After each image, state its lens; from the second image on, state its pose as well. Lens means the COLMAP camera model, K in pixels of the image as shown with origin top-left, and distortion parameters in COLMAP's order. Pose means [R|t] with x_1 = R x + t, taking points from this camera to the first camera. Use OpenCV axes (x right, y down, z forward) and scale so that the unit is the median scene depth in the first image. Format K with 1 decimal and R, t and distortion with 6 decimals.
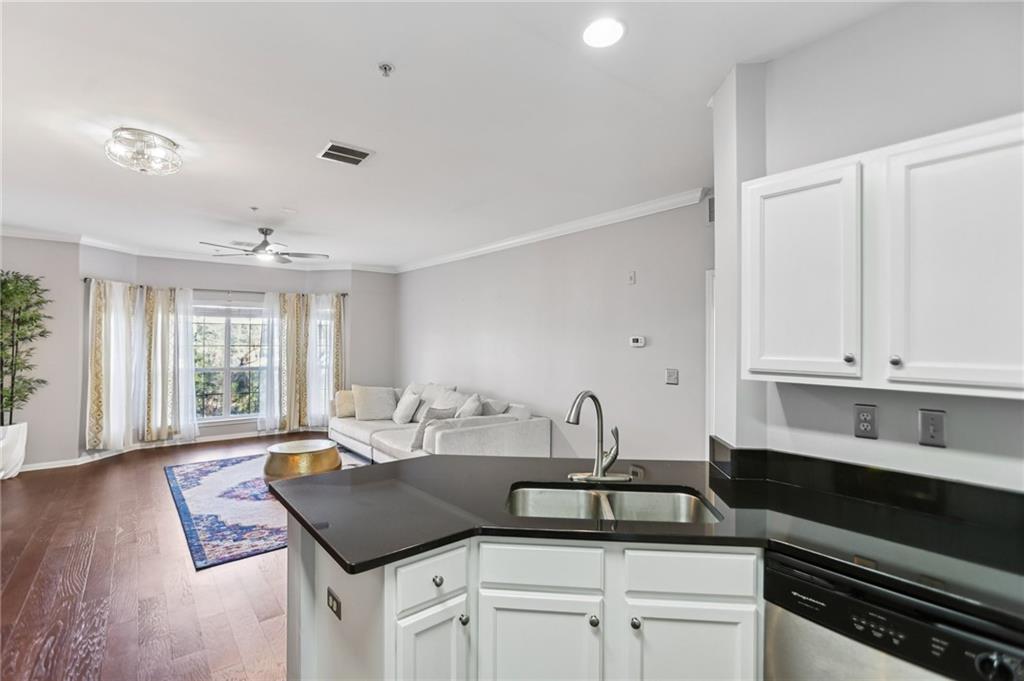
lens RADIAL K [[464.5, 0, 511.3], [0, 464.5, 343.5], [0, 0, 1]] dist [-0.015956, 0.004792]
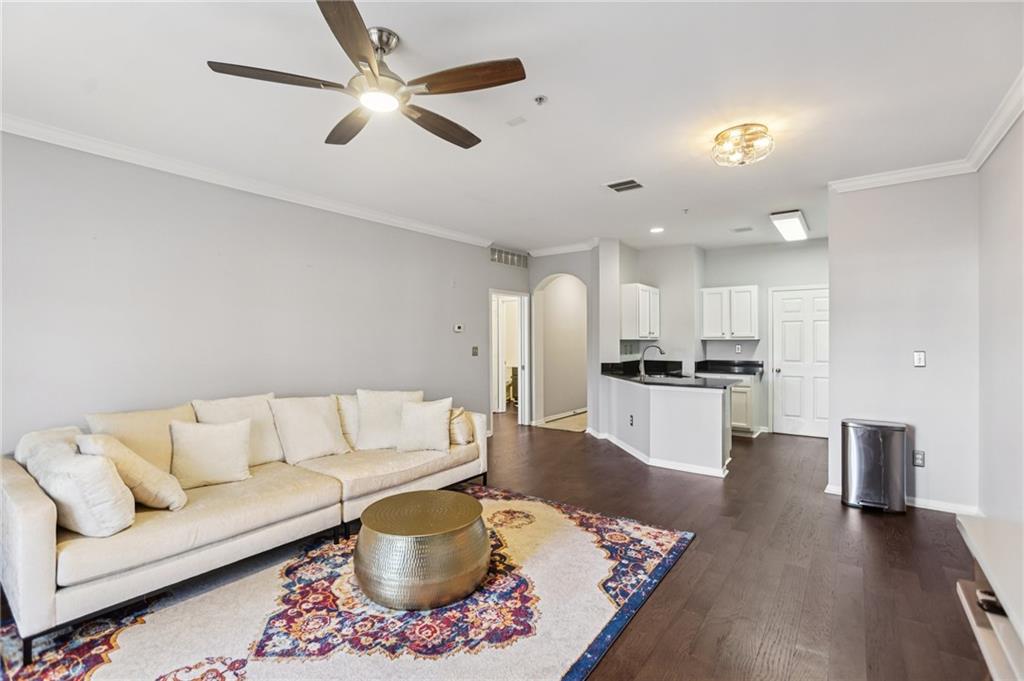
lens RADIAL K [[464.5, 0, 508.4], [0, 464.5, 340.0], [0, 0, 1]] dist [-0.015956, 0.004792]
pose [[-0.241954, -0.008070, 0.970254, -1.306819], [-0.005089, 0.999962, 0.007047, 0.027594], [-0.970274, -0.003233, -0.241986, 1.362056]]
